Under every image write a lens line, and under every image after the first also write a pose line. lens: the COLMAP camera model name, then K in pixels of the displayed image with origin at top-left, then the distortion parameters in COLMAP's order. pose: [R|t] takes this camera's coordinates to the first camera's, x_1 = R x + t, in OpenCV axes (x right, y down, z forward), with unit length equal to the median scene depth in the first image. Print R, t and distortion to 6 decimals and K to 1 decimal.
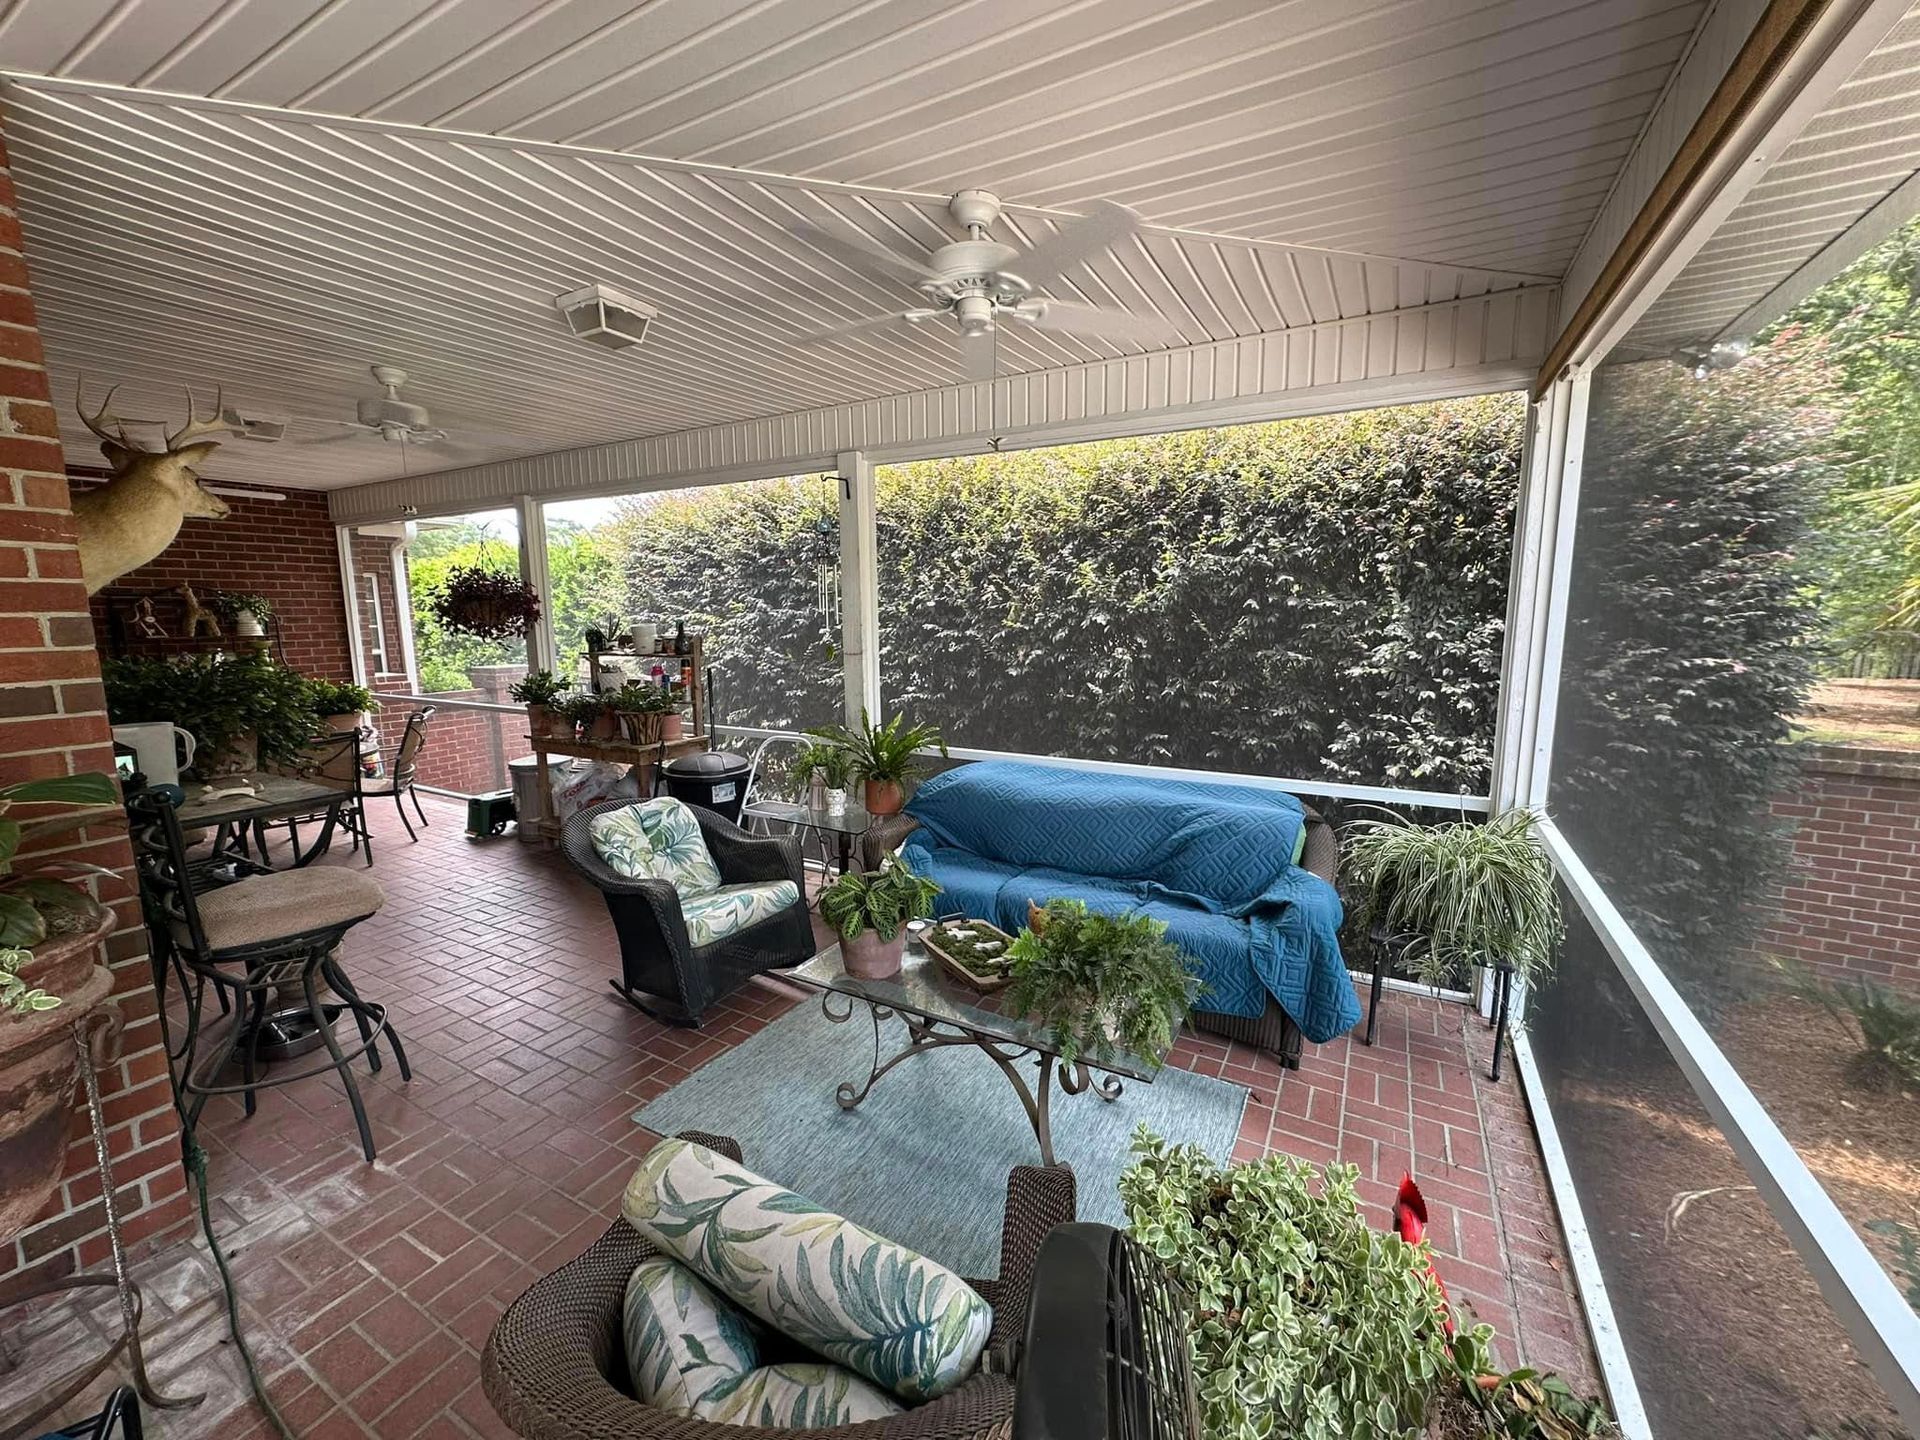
lens RADIAL K [[762.8, 0, 960.0], [0, 762.8, 720.0], [0, 0, 1]] dist [-0.001909, 0.000440]
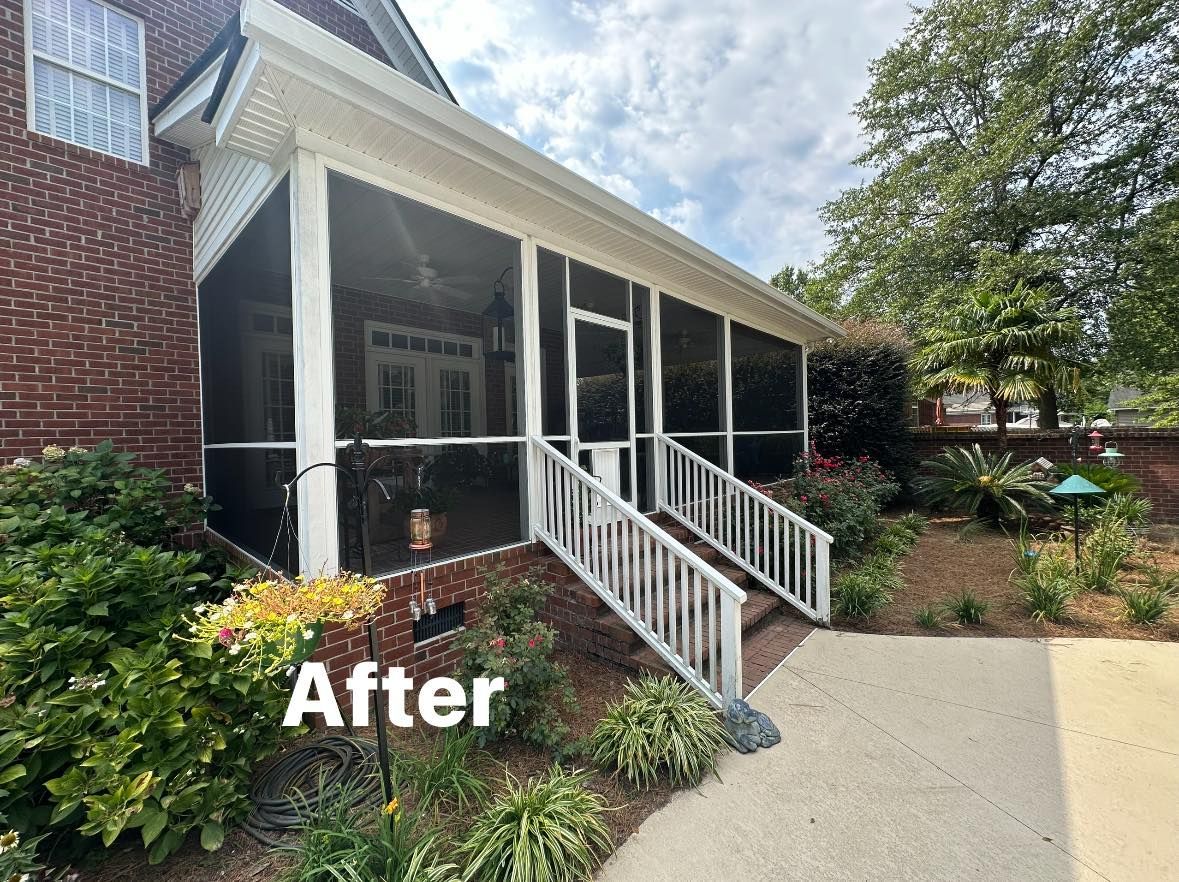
lens RADIAL K [[468.4, 0, 589.5], [0, 468.4, 441.0], [0, 0, 1]] dist [-0.001909, 0.000440]
pose [[0.973438, -0.013510, -0.228552, 0.056879], [-0.016497, 0.991524, -0.128875, 0.331740], [0.228355, 0.129223, 0.964964, -1.232297]]
